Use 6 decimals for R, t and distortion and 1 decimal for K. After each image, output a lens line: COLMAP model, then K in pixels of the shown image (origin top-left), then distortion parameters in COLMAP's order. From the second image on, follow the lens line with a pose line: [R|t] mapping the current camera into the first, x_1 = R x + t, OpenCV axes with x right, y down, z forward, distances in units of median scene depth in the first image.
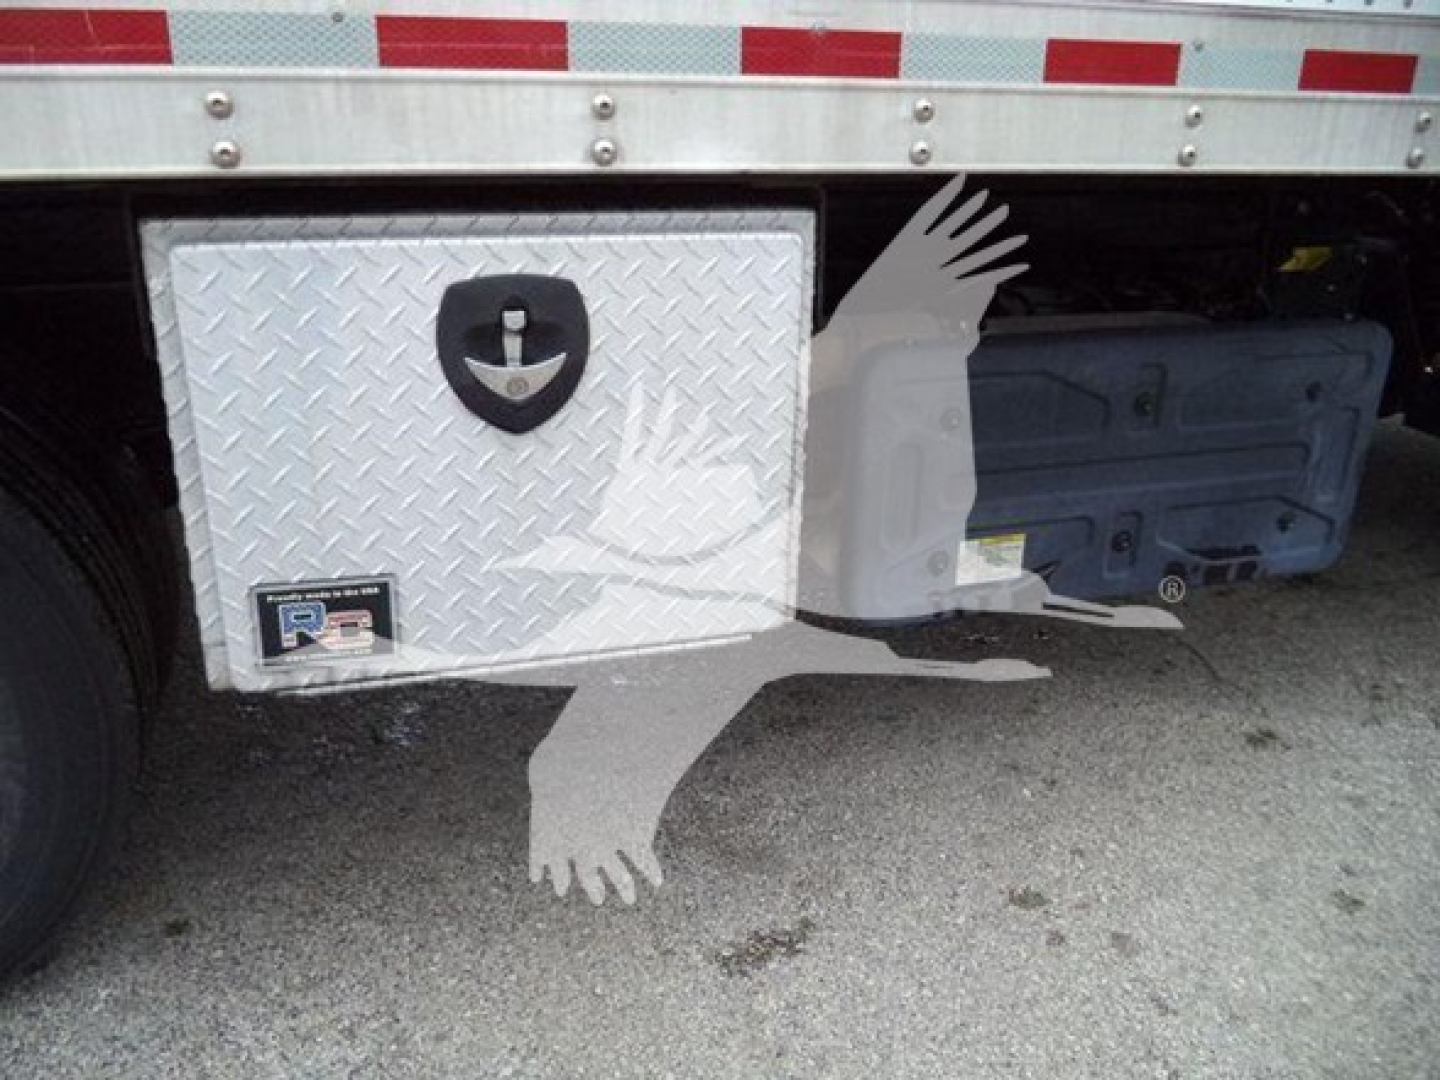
lens RADIAL K [[1182.0, 0, 735.8], [0, 1182.0, 580.8], [0, 0, 1]] dist [-0.008725, -0.031796]
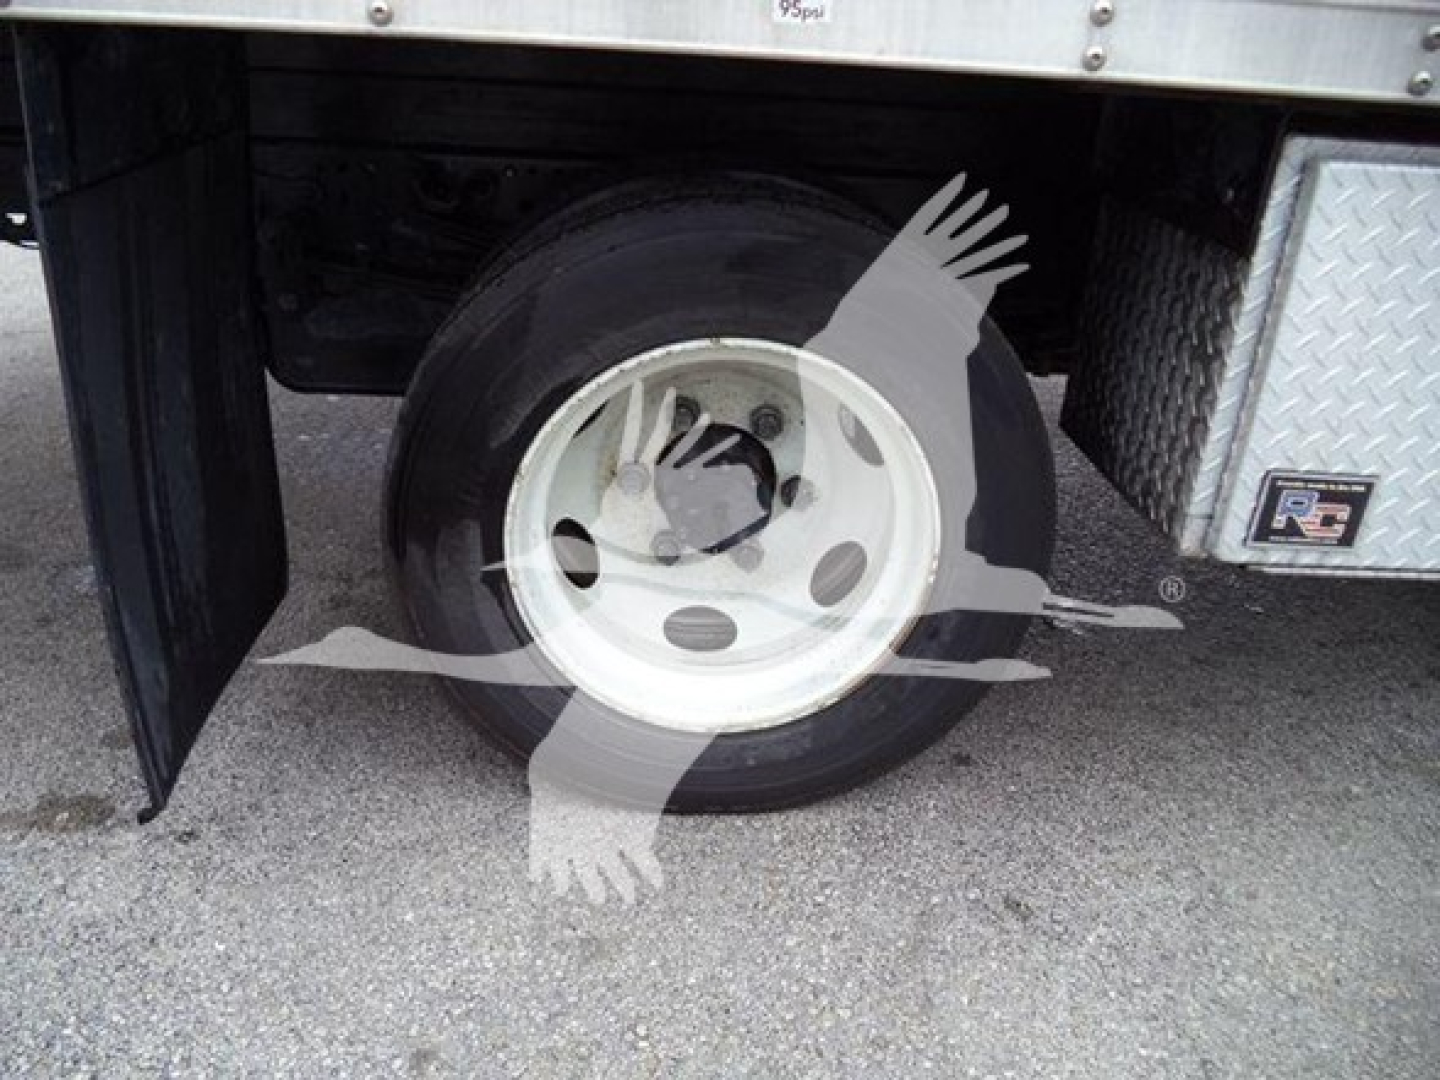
lens RADIAL K [[1182.0, 0, 722.6], [0, 1182.0, 541.6], [0, 0, 1]] dist [-0.008725, -0.031796]
pose [[0.964526, 0.154954, -0.213728, -0.638404], [-0.143610, 0.987315, 0.067714, 0.068060], [0.221509, -0.034619, 0.974544, -0.193966]]
